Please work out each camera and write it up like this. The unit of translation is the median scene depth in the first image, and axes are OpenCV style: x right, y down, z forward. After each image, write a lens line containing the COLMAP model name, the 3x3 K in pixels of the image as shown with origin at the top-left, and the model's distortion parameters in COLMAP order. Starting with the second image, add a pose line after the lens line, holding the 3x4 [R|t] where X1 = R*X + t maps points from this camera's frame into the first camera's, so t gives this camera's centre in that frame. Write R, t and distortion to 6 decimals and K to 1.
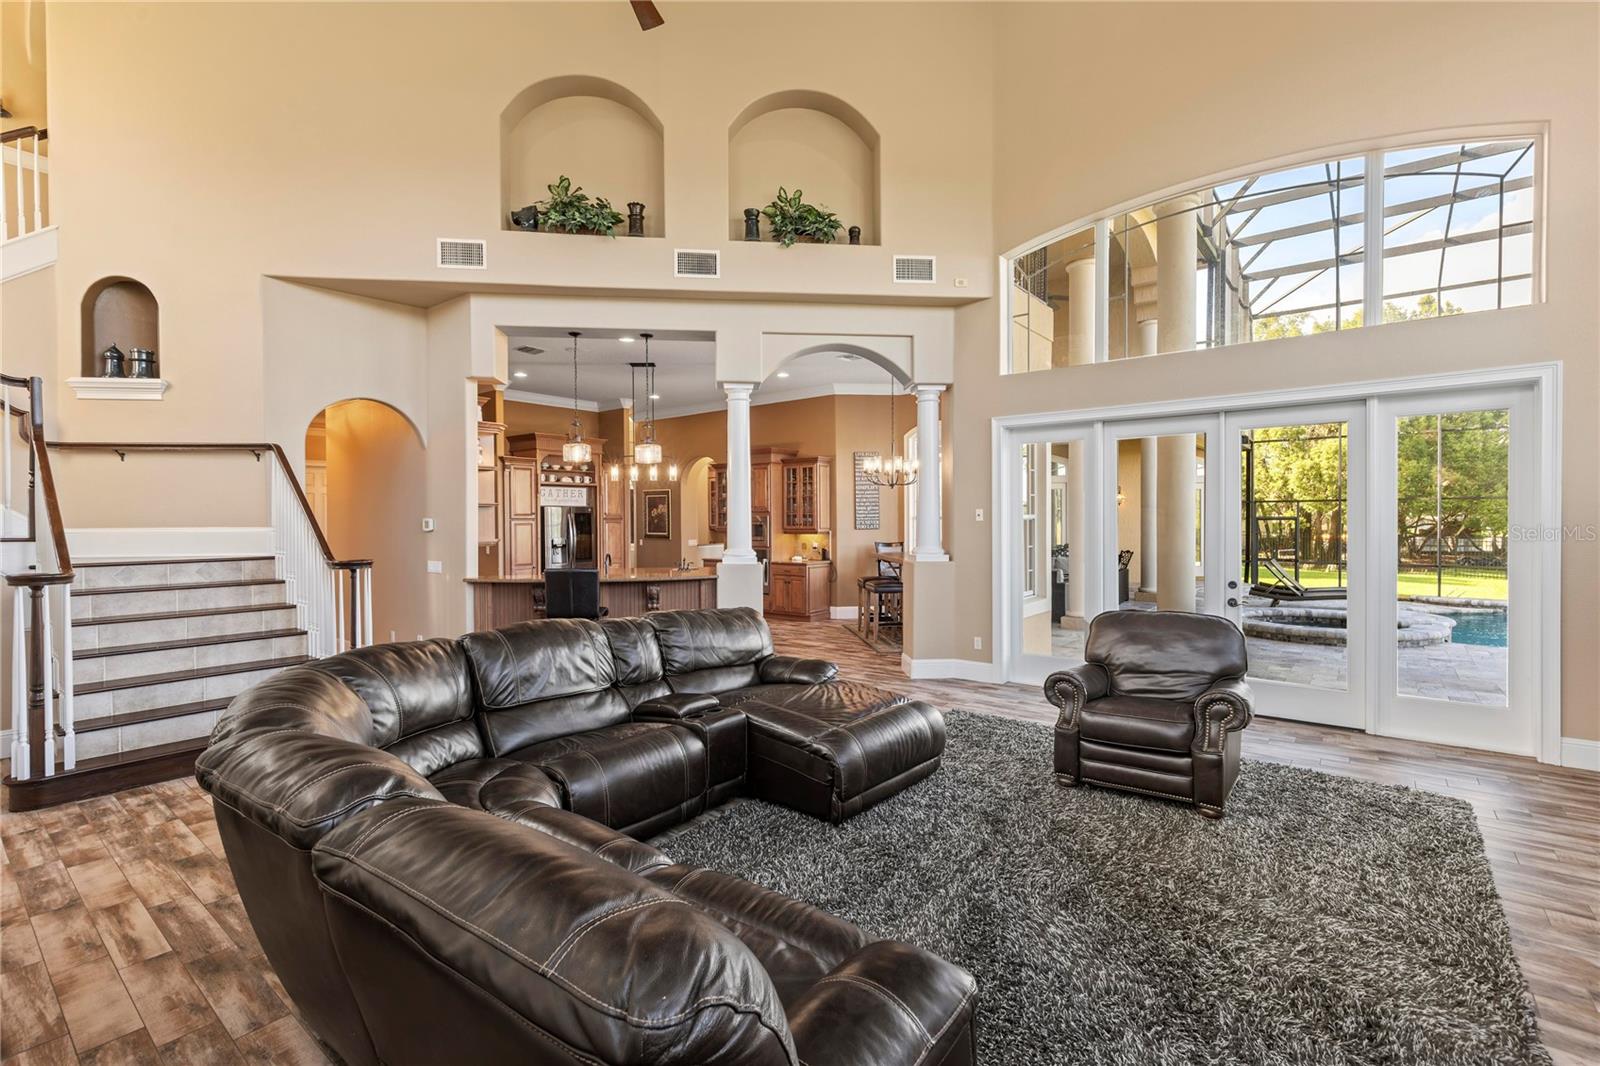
lens RADIAL K [[715.5, 0, 801.3], [0, 715.5, 521.0], [0, 0, 1]] dist [0.003921, 0.000192]
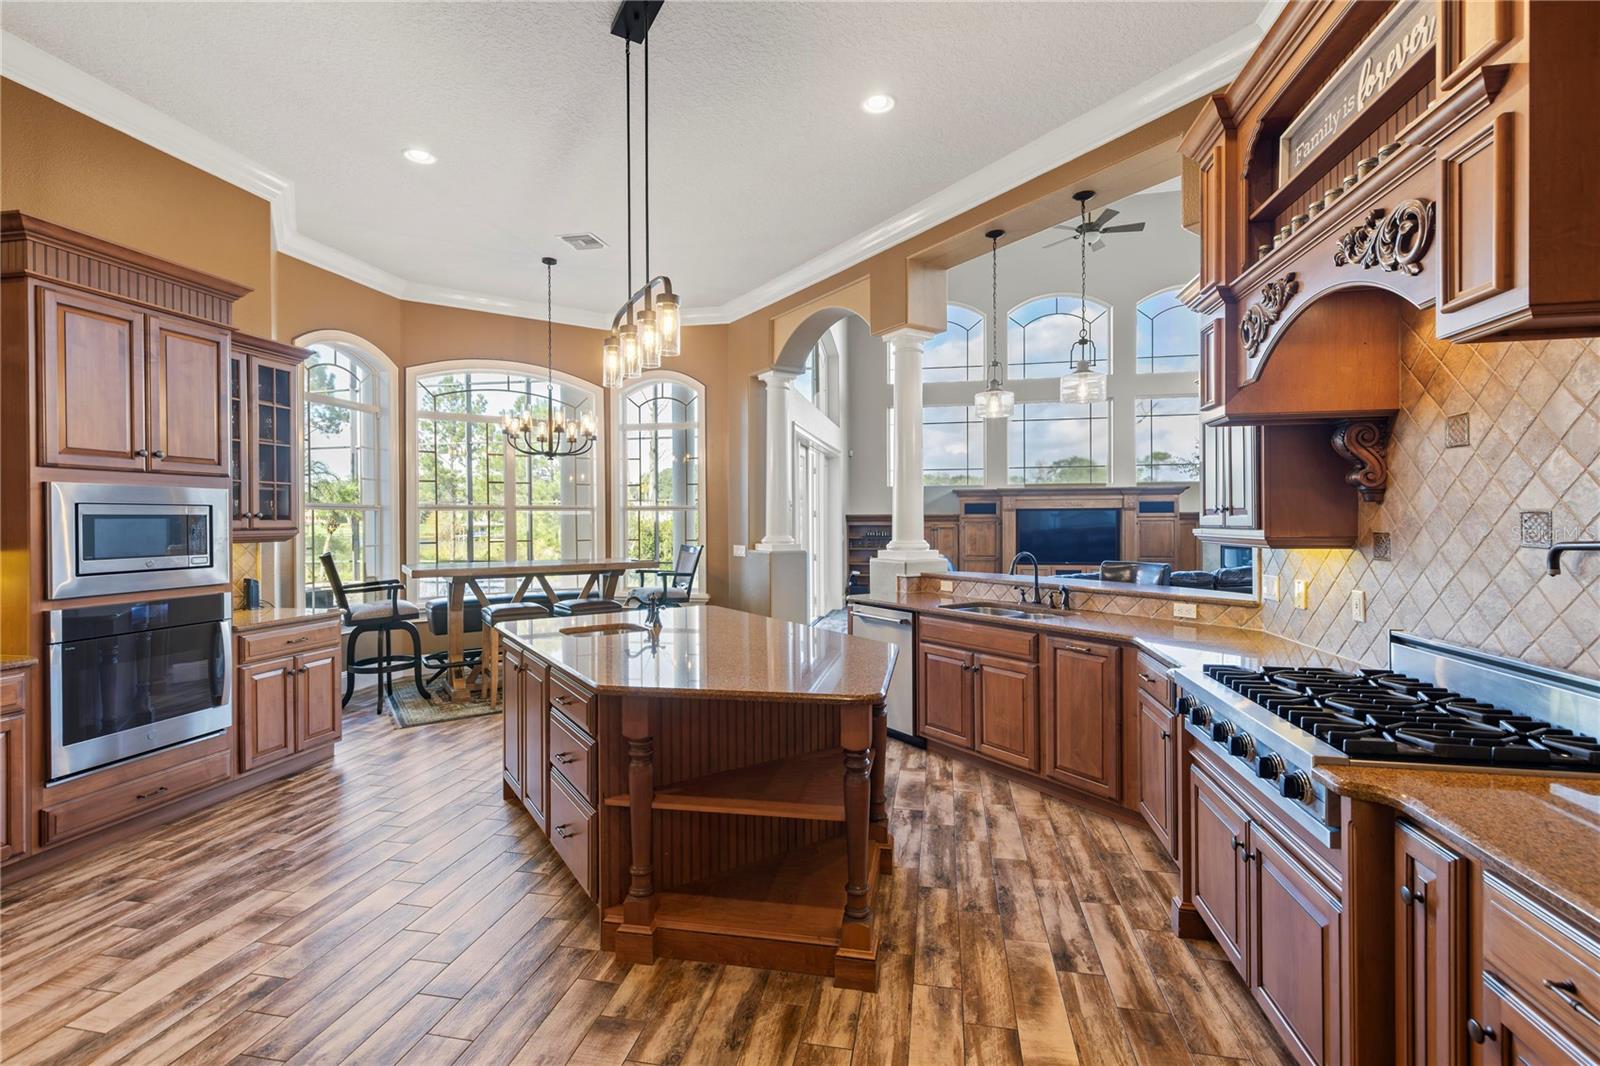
lens RADIAL K [[715.5, 0, 801.3], [0, 715.5, 521.0], [0, 0, 1]] dist [0.003921, 0.000192]
pose [[-0.460656, 0.006364, 0.887556, -0.457486], [0.010738, 0.999941, -0.001597, 0.010716], [-0.887514, 0.008795, -0.460697, 0.913592]]
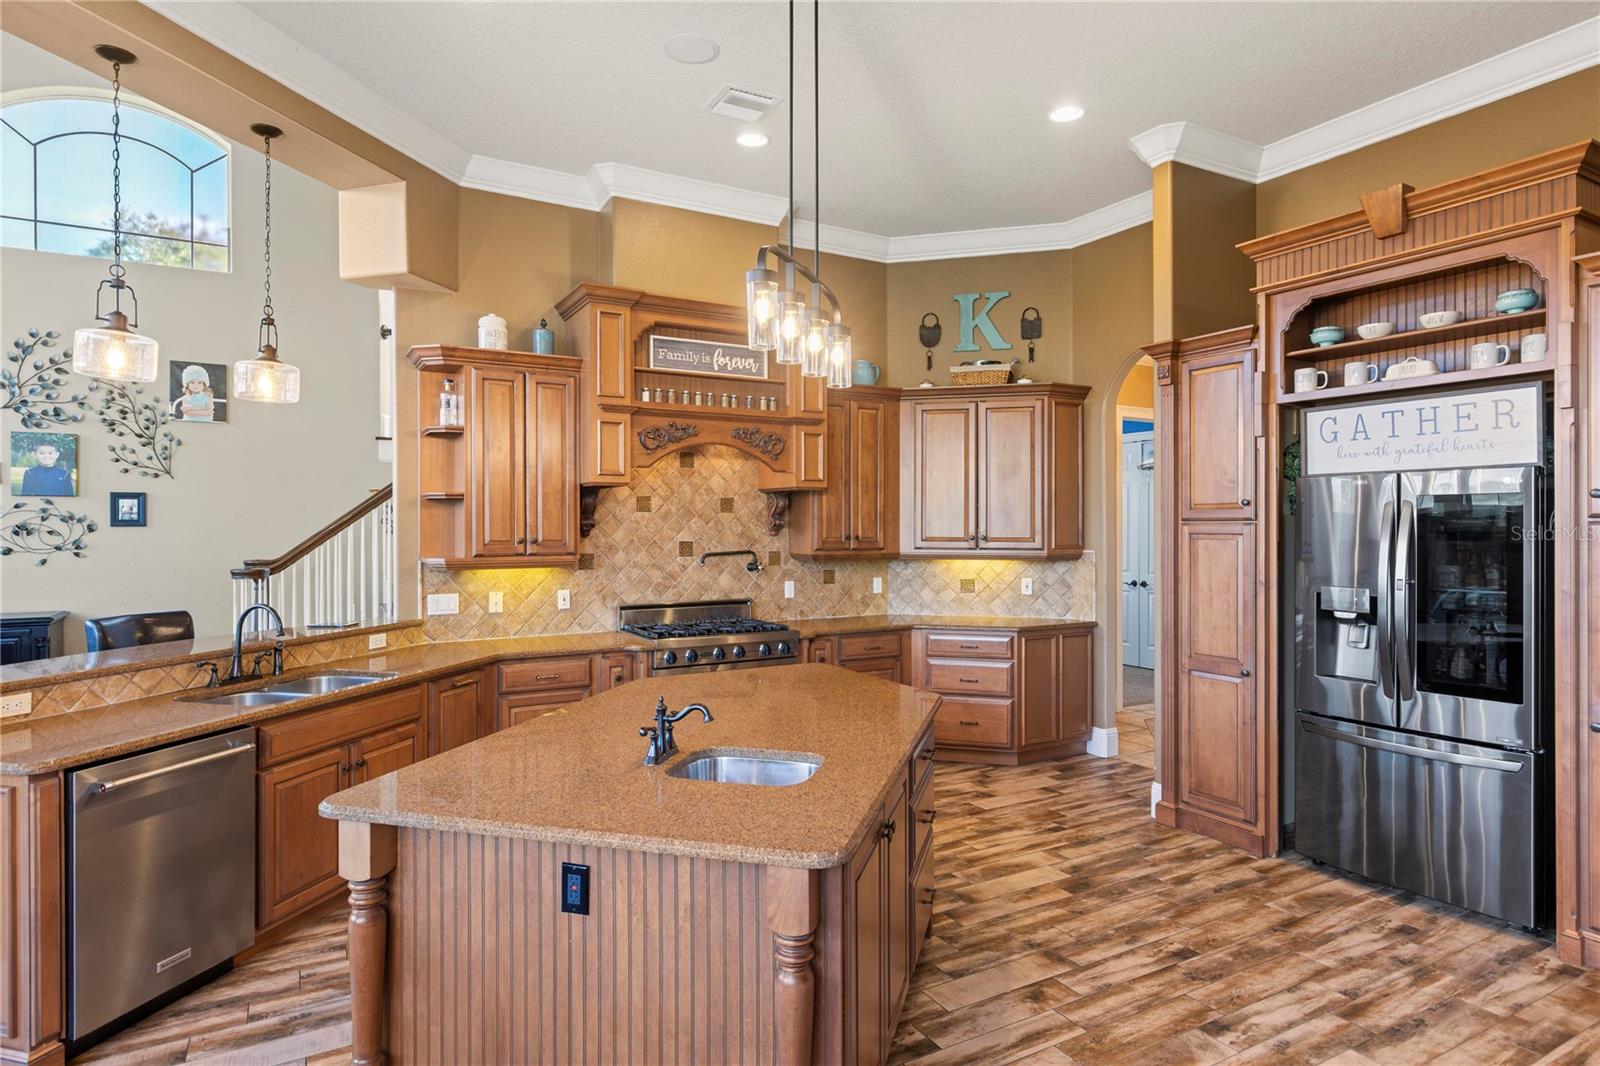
lens RADIAL K [[884.1, 0, 802.1], [0, 884.1, 525.8], [0, 0, 1]] dist [0.007258, -0.001726]
pose [[-0.371849, 0.007423, -0.928263, 0.059401], [0.000351, 0.999969, 0.007856, -0.003154], [0.928293, 0.002596, -0.371840, 0.939346]]
